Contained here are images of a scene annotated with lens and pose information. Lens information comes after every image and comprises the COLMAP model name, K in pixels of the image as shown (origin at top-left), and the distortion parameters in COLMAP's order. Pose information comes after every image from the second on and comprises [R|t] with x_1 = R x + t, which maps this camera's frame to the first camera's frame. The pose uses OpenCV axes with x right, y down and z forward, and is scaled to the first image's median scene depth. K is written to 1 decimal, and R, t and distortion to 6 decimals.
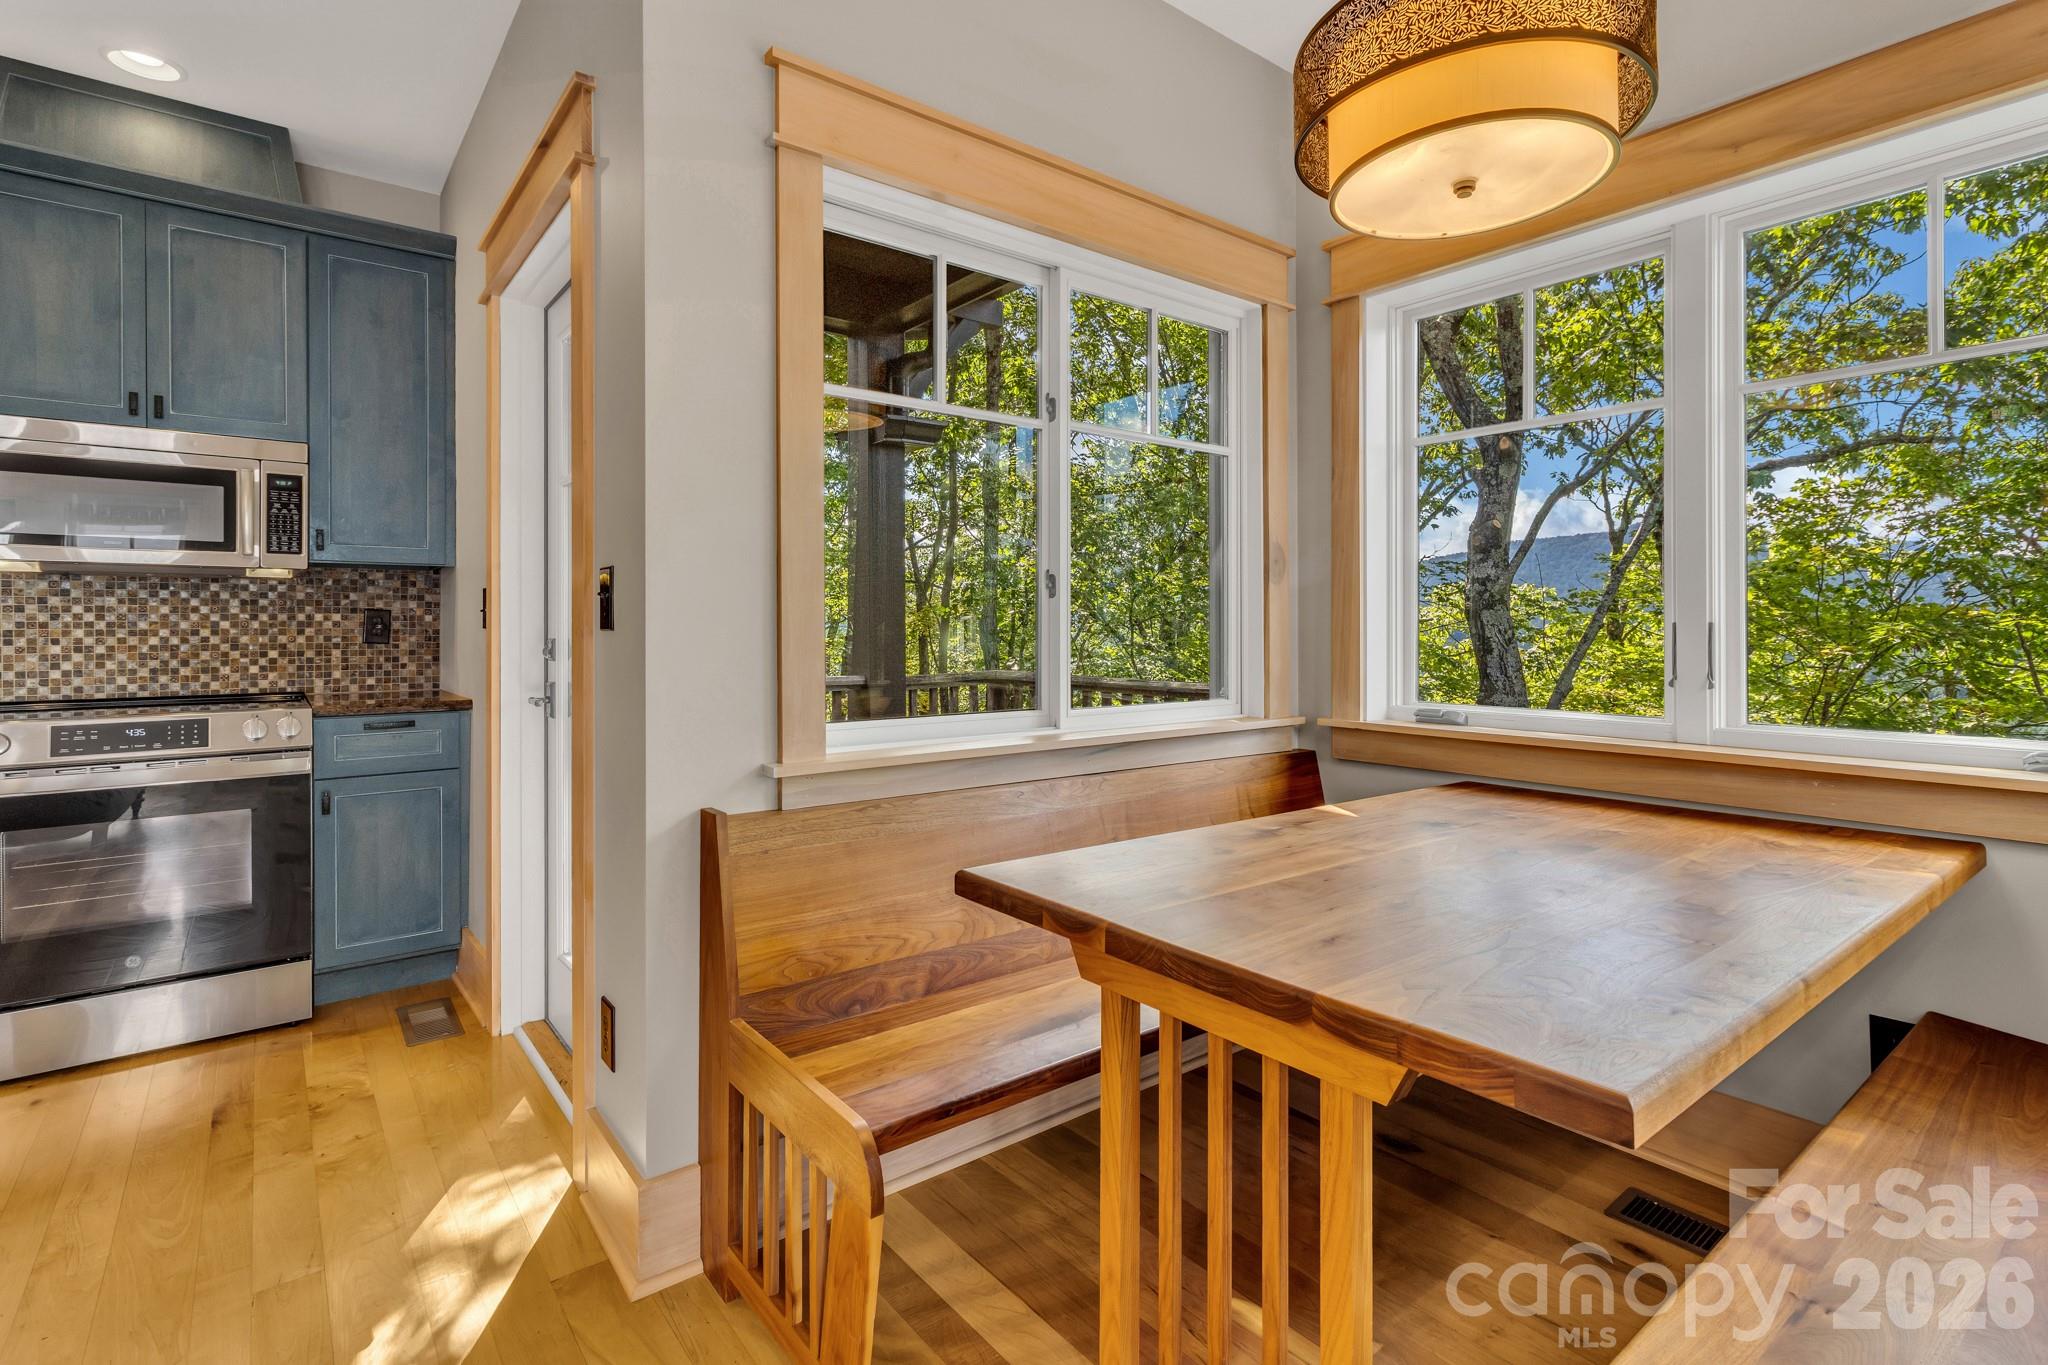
lens RADIAL K [[970.5, 0, 1026.4], [0, 970.5, 635.3], [0, 0, 1]] dist [0.004025, 0.001072]
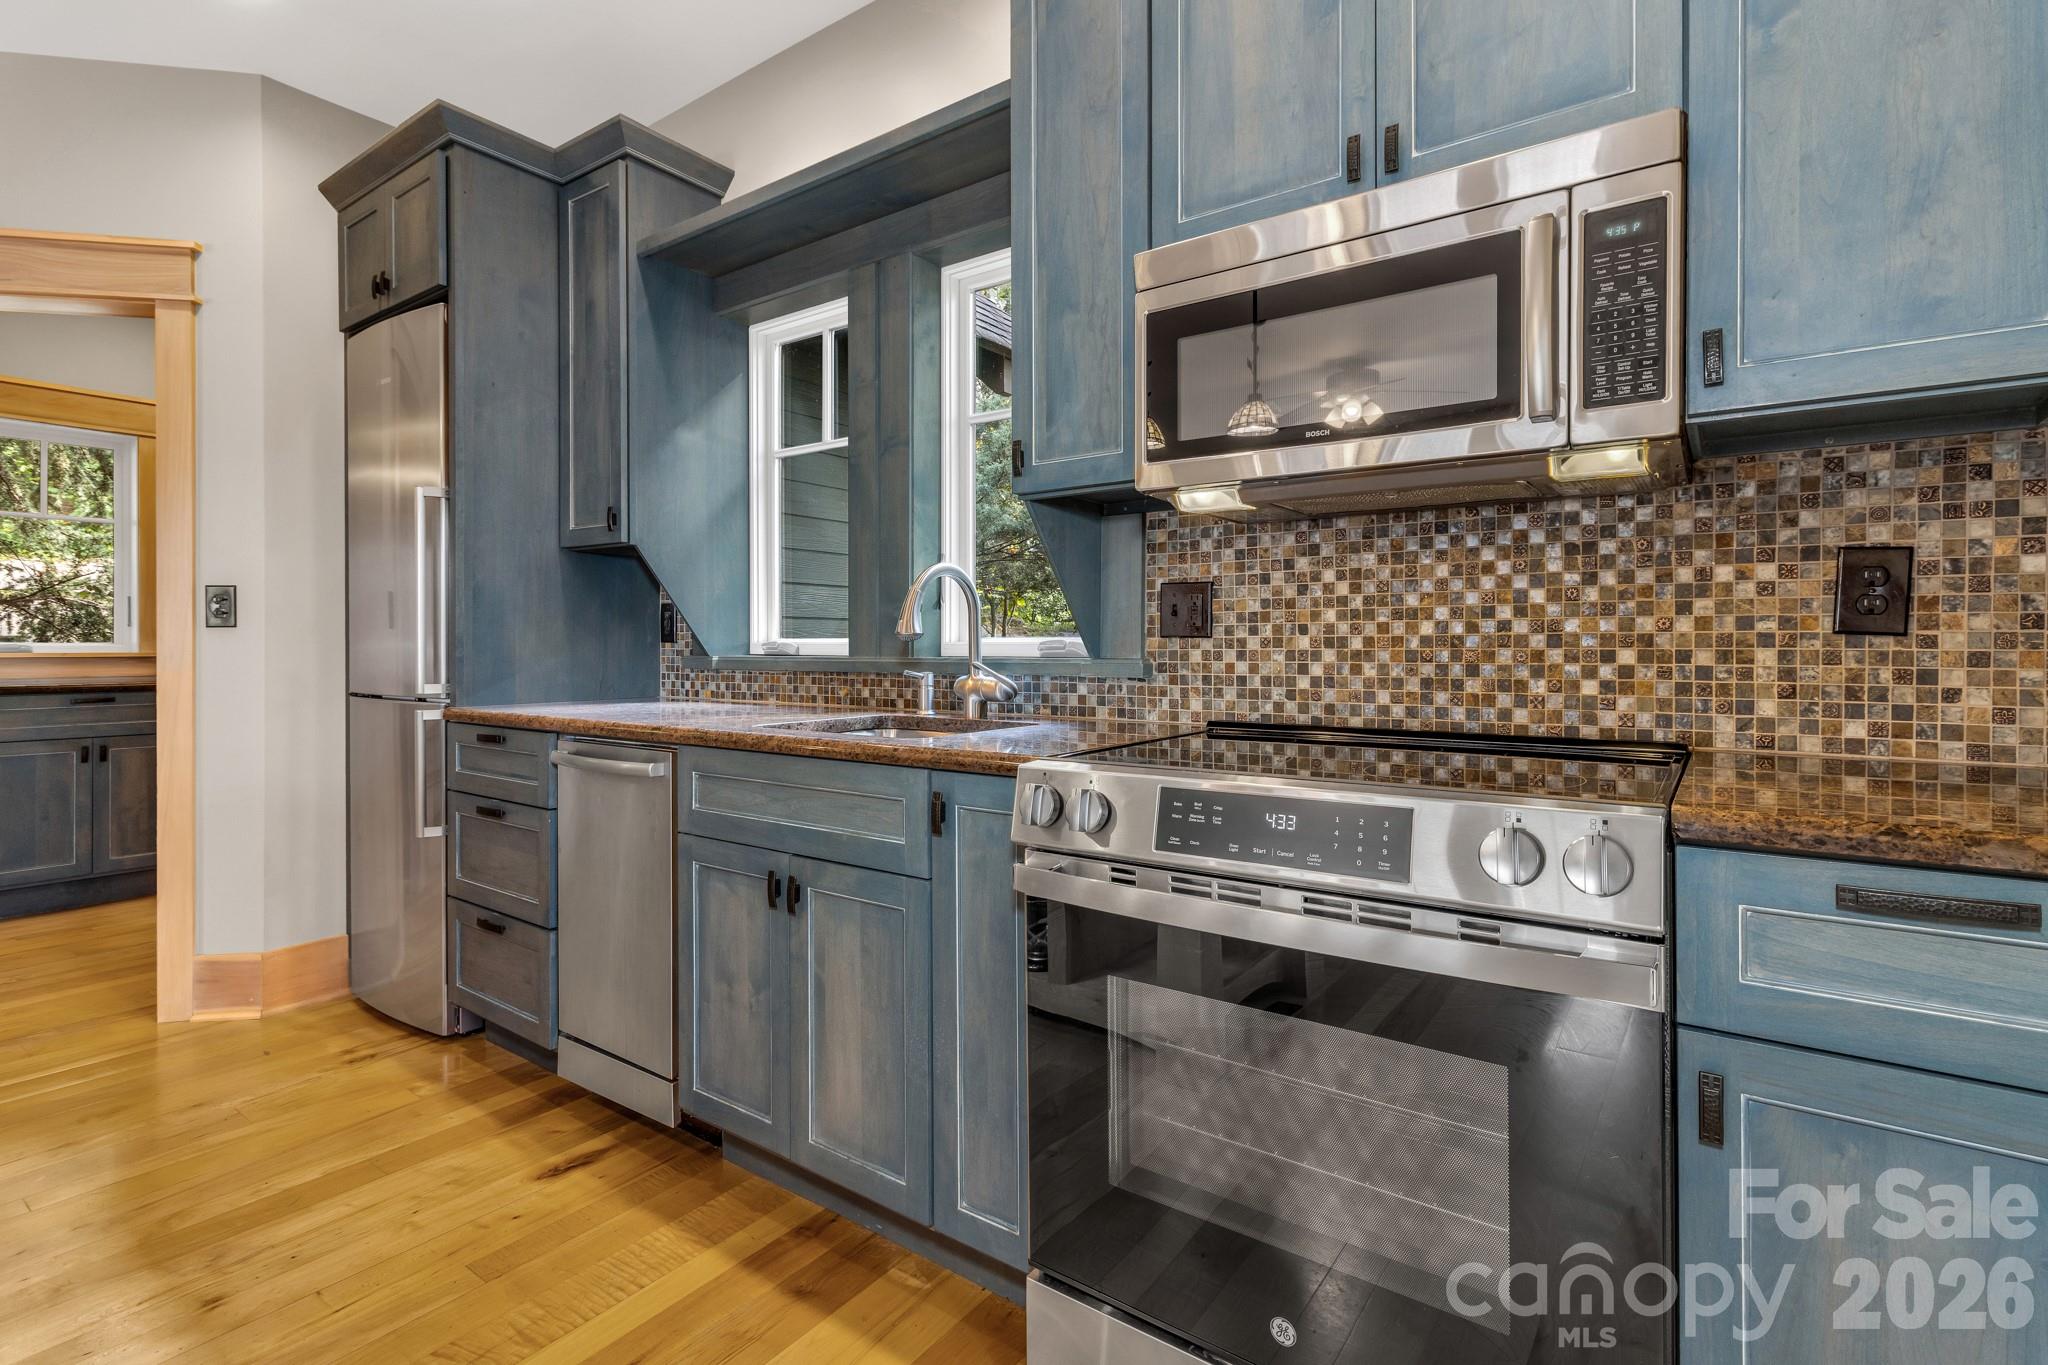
lens RADIAL K [[970.5, 0, 1026.4], [0, 970.5, 635.3], [0, 0, 1]] dist [0.004025, 0.001072]
pose [[0.275261, -0.007890, -0.961337, -0.417826], [-0.007864, 0.999914, -0.010458, 0.016798], [0.961337, 0.010439, 0.275176, 0.613368]]
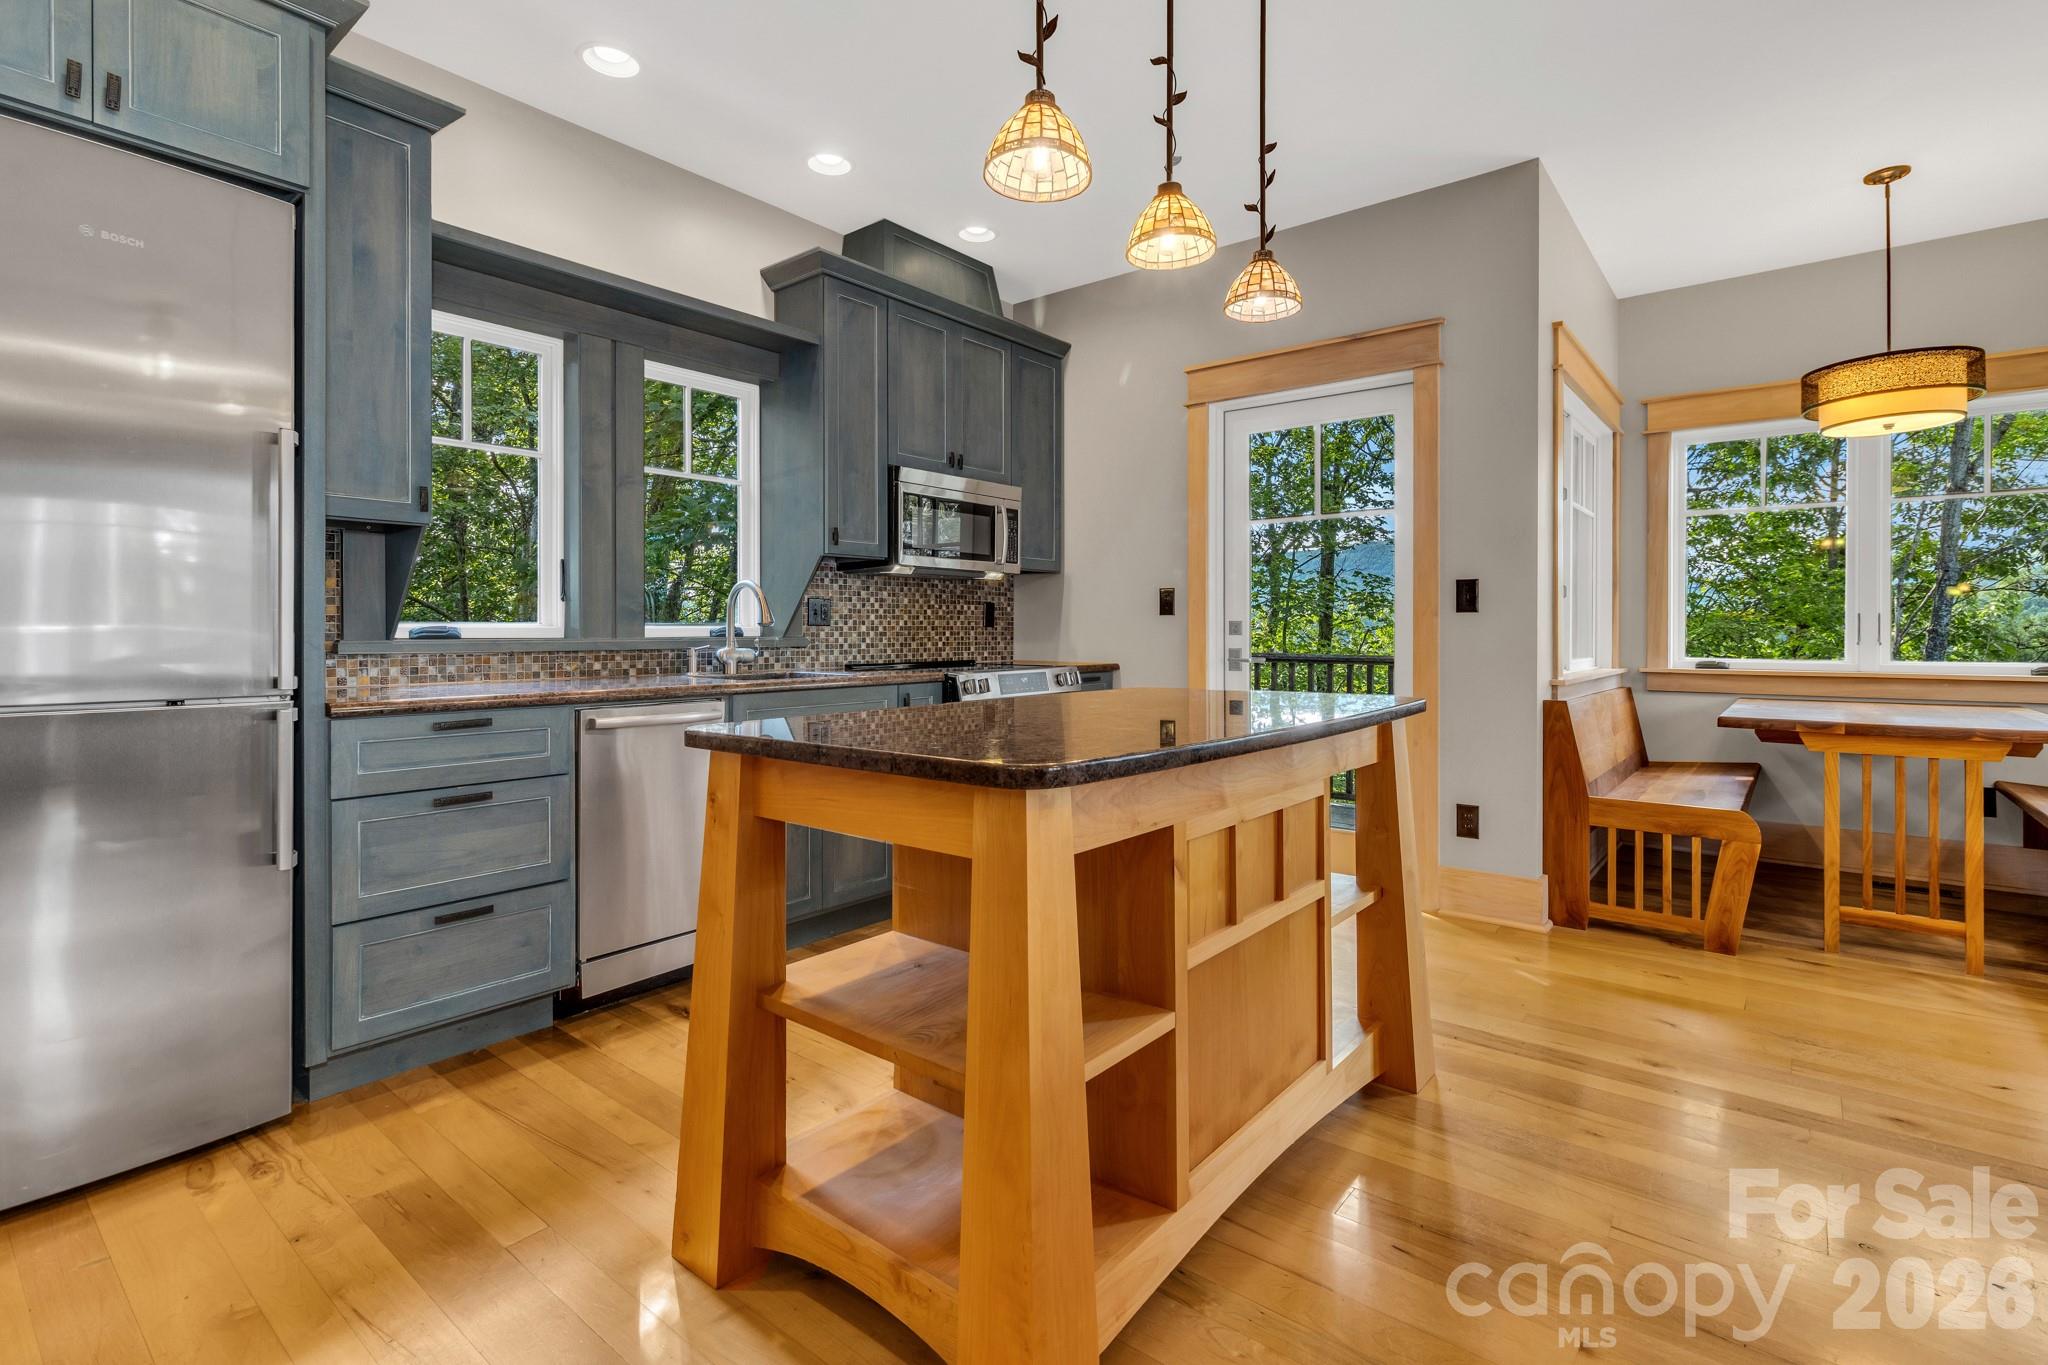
lens RADIAL K [[970.5, 0, 1026.4], [0, 970.5, 635.3], [0, 0, 1]] dist [0.004025, 0.001072]
pose [[0.973558, 0.000090, 0.228440, -1.010051], [0.001021, 0.999988, -0.004744, 0.029348], [-0.228438, 0.004852, 0.973546, -0.391416]]
